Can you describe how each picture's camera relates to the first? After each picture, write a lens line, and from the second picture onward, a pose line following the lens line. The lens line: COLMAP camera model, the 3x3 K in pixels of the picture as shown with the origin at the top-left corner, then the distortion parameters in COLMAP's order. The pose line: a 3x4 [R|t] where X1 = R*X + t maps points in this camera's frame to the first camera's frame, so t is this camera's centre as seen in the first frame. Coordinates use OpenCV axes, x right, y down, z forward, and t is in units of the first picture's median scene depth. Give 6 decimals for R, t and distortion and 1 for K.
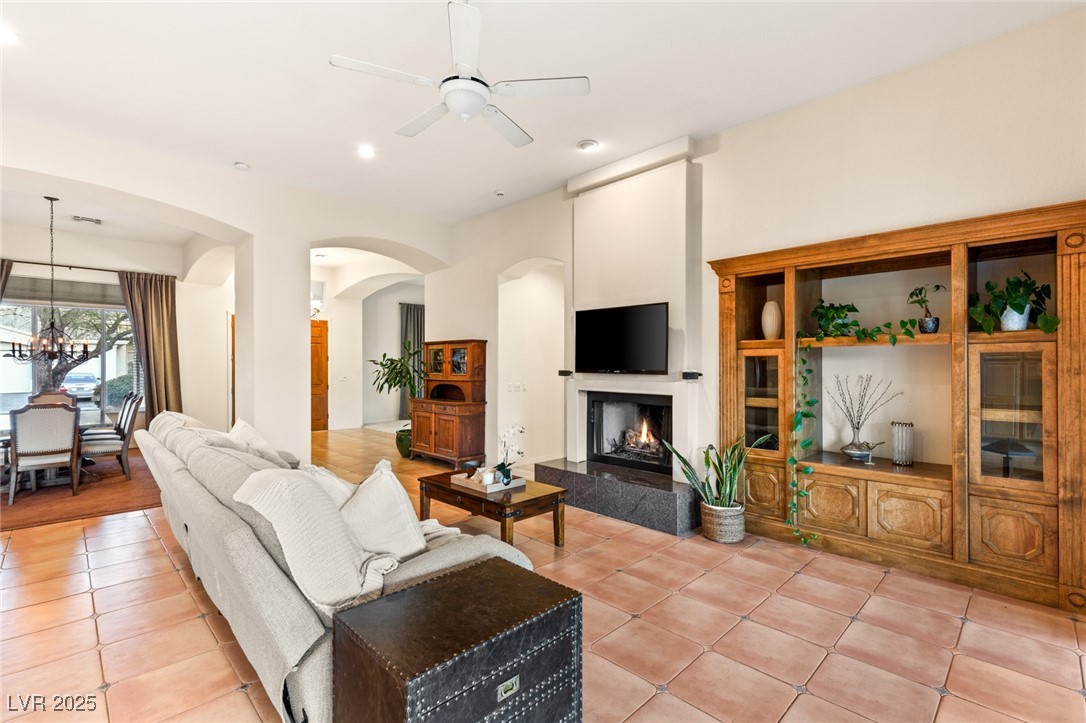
lens RADIAL K [[497.4, 0, 538.2], [0, 497.4, 367.7], [0, 0, 1]] dist [0.000908, 0.000039]
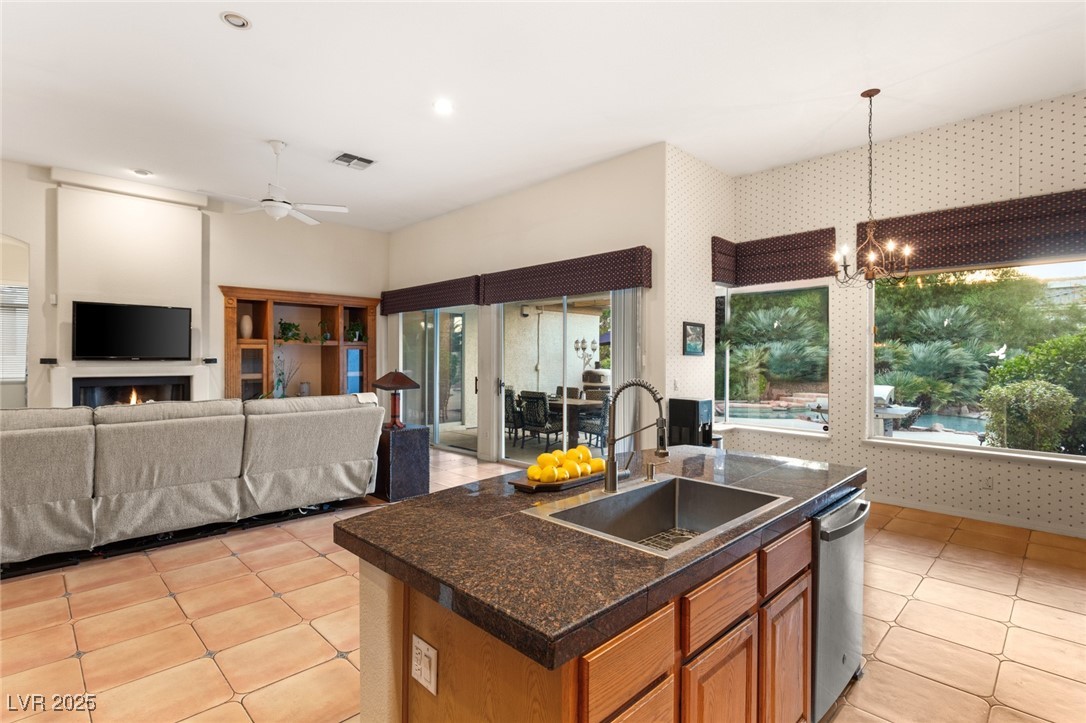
lens RADIAL K [[524.4, 0, 543.0], [0, 524.4, 361.5], [0, 0, 1]] dist [-0.003383, -0.000247]
pose [[-0.014445, -0.011039, 0.999835, -1.175463], [0.000826, 0.999939, 0.011052, 0.001334], [-0.999895, 0.000986, -0.014435, 0.038106]]
